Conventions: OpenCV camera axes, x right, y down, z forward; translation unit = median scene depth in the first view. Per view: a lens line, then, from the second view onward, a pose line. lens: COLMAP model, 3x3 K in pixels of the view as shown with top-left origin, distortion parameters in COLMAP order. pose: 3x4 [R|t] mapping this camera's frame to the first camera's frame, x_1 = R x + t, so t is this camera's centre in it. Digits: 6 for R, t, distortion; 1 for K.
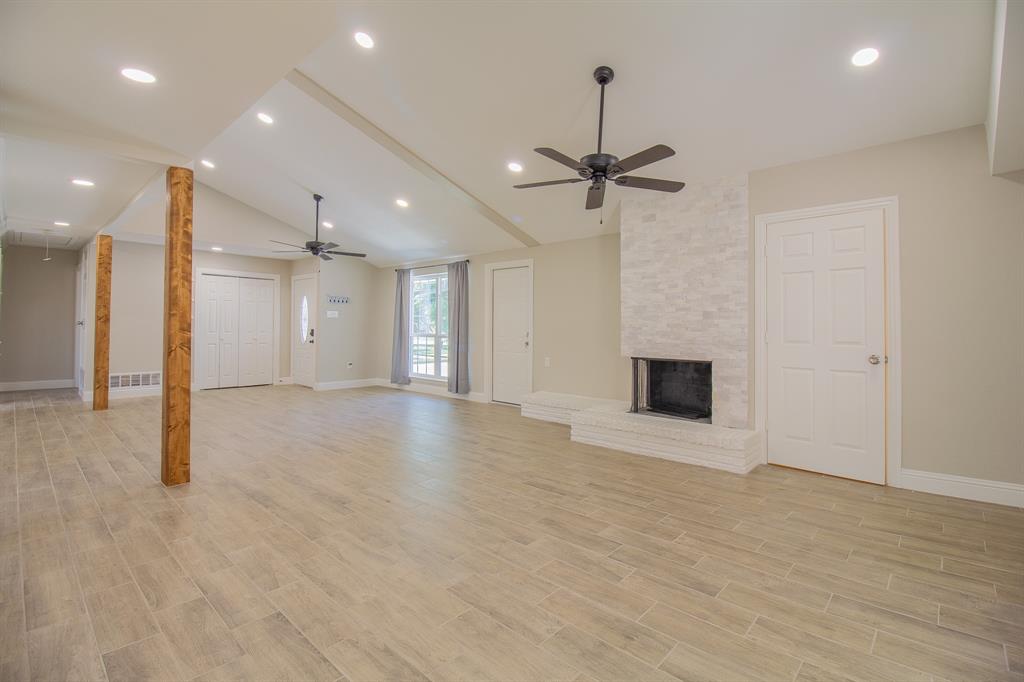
lens RADIAL K [[472.0, 0, 525.6], [0, 472.0, 317.7], [0, 0, 1]] dist [-0.001138, -0.012529]
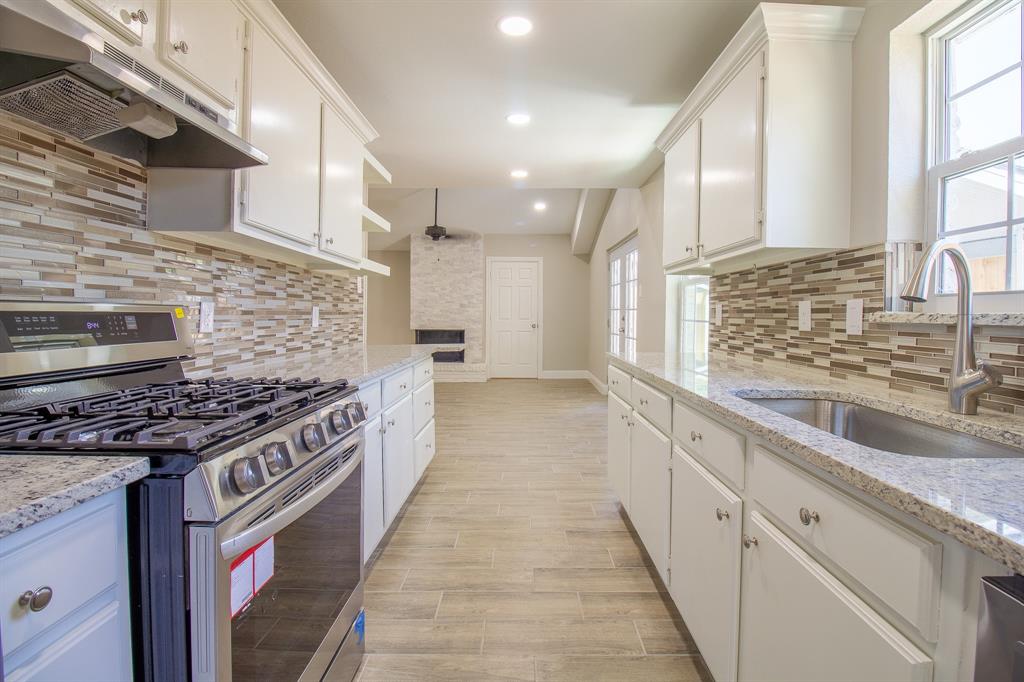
lens RADIAL K [[472.0, 0, 518.6], [0, 472.0, 324.3], [0, 0, 1]] dist [-0.001138, -0.012529]
pose [[0.747012, -0.014961, 0.664642, -0.871747], [-0.016658, 0.999012, 0.041210, -0.015232], [-0.664601, -0.041856, 0.746025, -0.700096]]
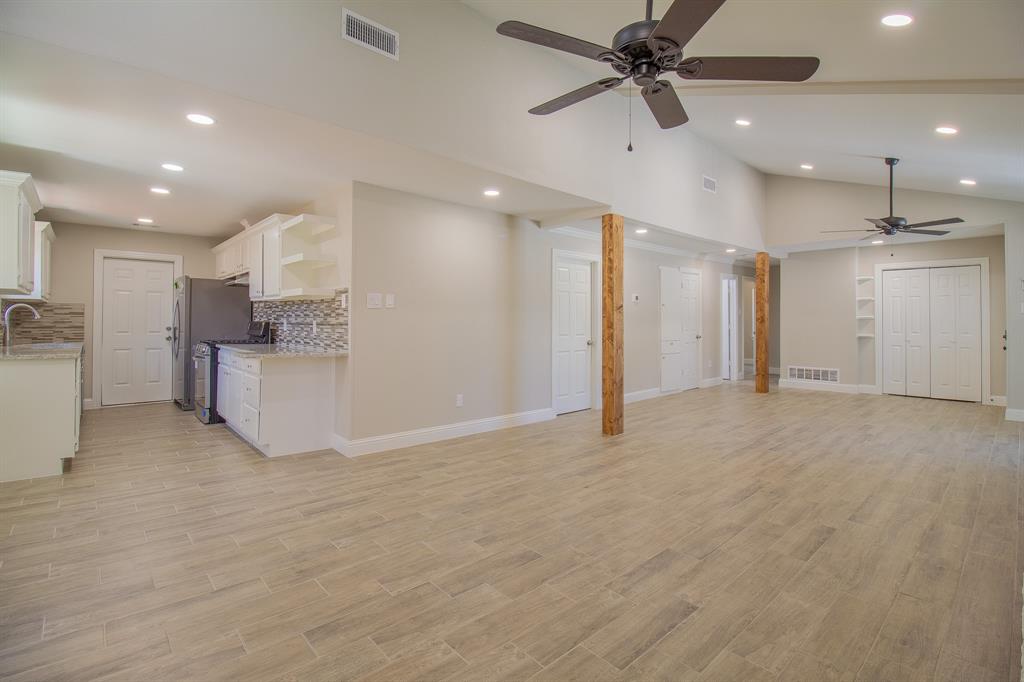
lens RADIAL K [[472.0, 0, 523.8], [0, 472.0, 317.6], [0, 0, 1]] dist [-0.001138, -0.012529]
pose [[-0.088361, -0.017407, -0.995936, 0.713320], [0.014420, 0.999720, -0.018753, 0.019667], [0.995984, -0.016018, -0.088085, 0.859195]]
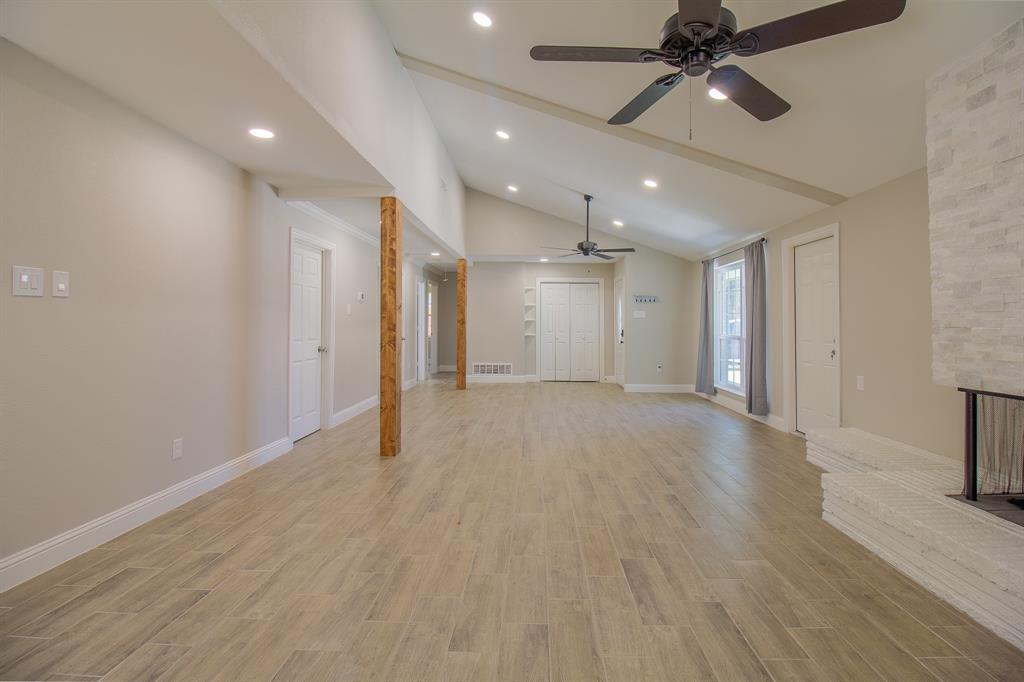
lens RADIAL K [[472.0, 0, 525.7], [0, 472.0, 317.4], [0, 0, 1]] dist [-0.001138, -0.012529]
pose [[0.652789, -0.017207, -0.757345, 0.420605], [0.015168, 0.999838, -0.009643, 0.011103], [0.757388, -0.005193, 0.652944, 0.463390]]
